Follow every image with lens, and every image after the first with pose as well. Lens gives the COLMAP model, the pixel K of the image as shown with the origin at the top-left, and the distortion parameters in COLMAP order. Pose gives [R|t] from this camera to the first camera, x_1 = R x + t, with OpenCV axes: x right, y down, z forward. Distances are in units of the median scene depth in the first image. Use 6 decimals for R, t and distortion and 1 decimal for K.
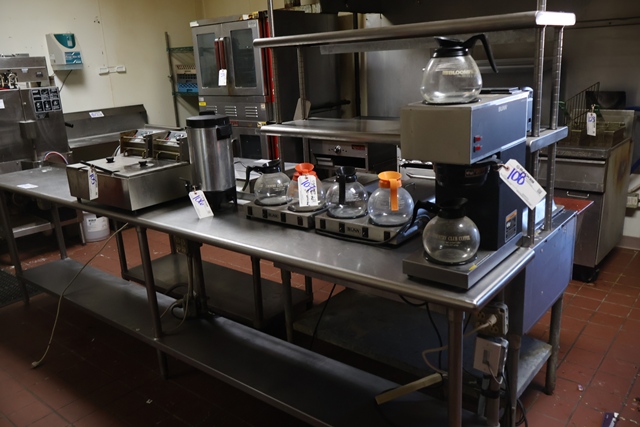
lens RADIAL K [[540.9, 0, 321.2], [0, 540.9, 214.6], [0, 0, 1]] dist [0.010113, 0.007566]
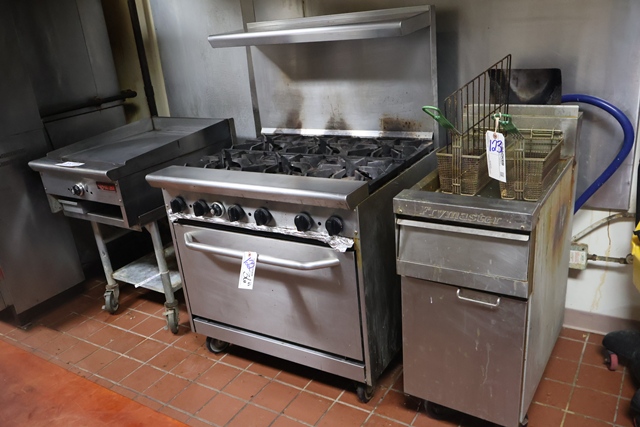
lens RADIAL K [[540.9, 0, 319.5], [0, 540.9, 213.8], [0, 0, 1]] dist [0.010113, 0.007566]
pose [[0.991812, -0.081223, 0.098545, 0.289985], [0.073805, 0.994317, 0.076729, -0.157163], [-0.104217, -0.068828, 0.992170, 0.538669]]
